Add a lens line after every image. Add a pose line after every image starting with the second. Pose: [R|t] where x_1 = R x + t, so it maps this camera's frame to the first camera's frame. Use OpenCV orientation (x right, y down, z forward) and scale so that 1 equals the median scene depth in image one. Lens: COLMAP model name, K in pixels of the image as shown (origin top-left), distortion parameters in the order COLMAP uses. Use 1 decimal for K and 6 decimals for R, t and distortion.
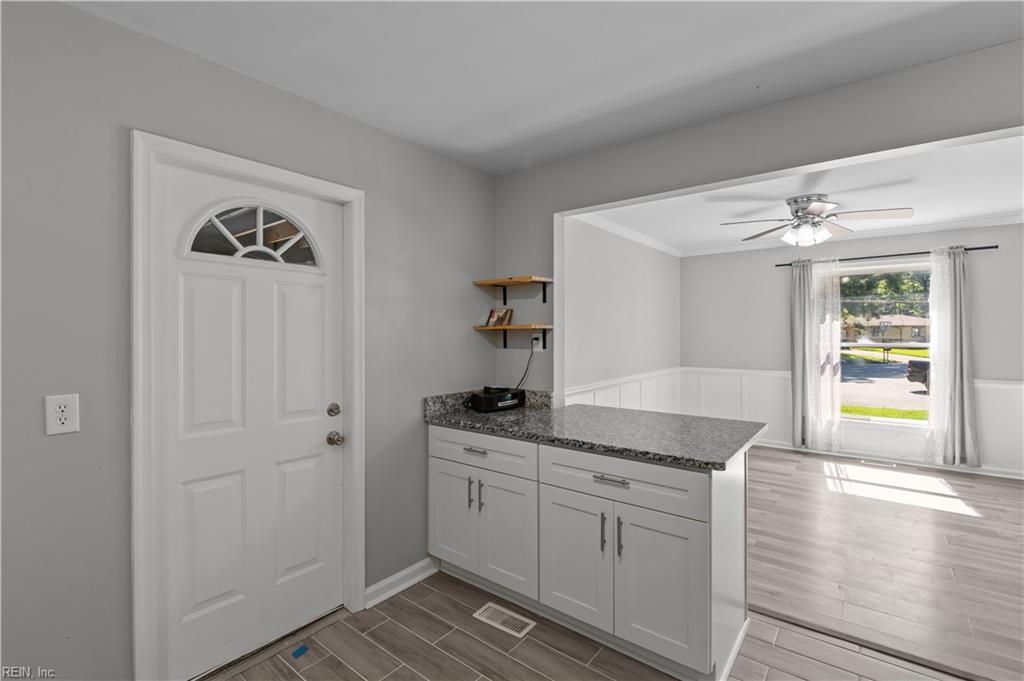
lens RADIAL K [[460.7, 0, 514.8], [0, 460.7, 333.9], [0, 0, 1]] dist [-0.018852, -0.000827]
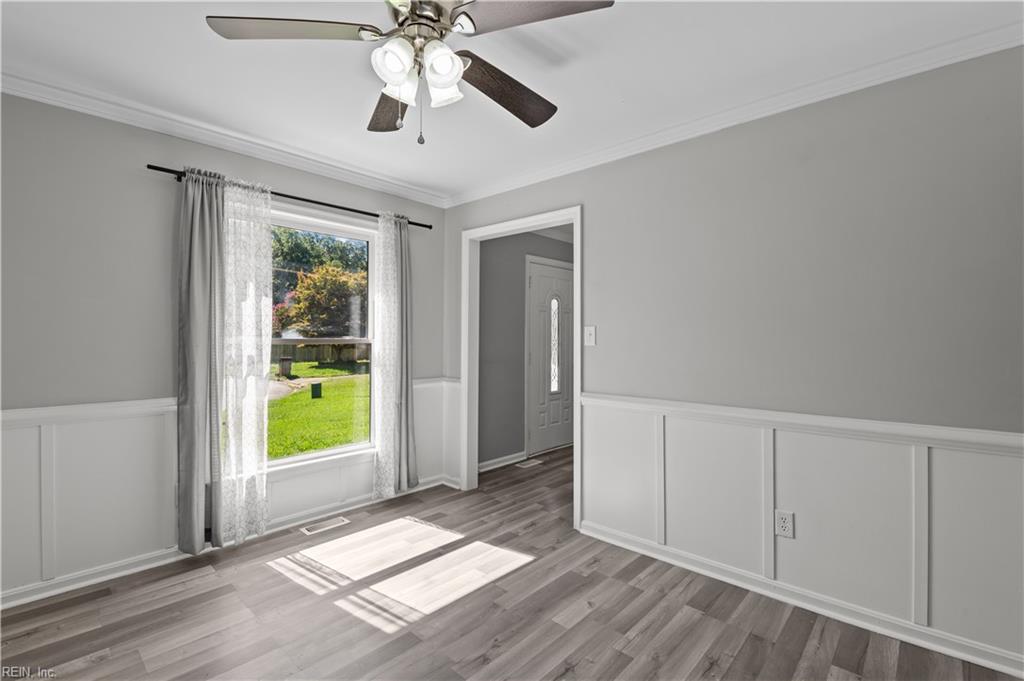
lens RADIAL K [[460.7, 0, 514.8], [0, 460.7, 333.9], [0, 0, 1]] dist [-0.018852, -0.000827]
pose [[0.064738, 0.008214, 0.997868, 0.168938], [-0.007099, 0.999945, -0.007771, 0.018608], [-0.997877, -0.006581, 0.064793, 0.692055]]
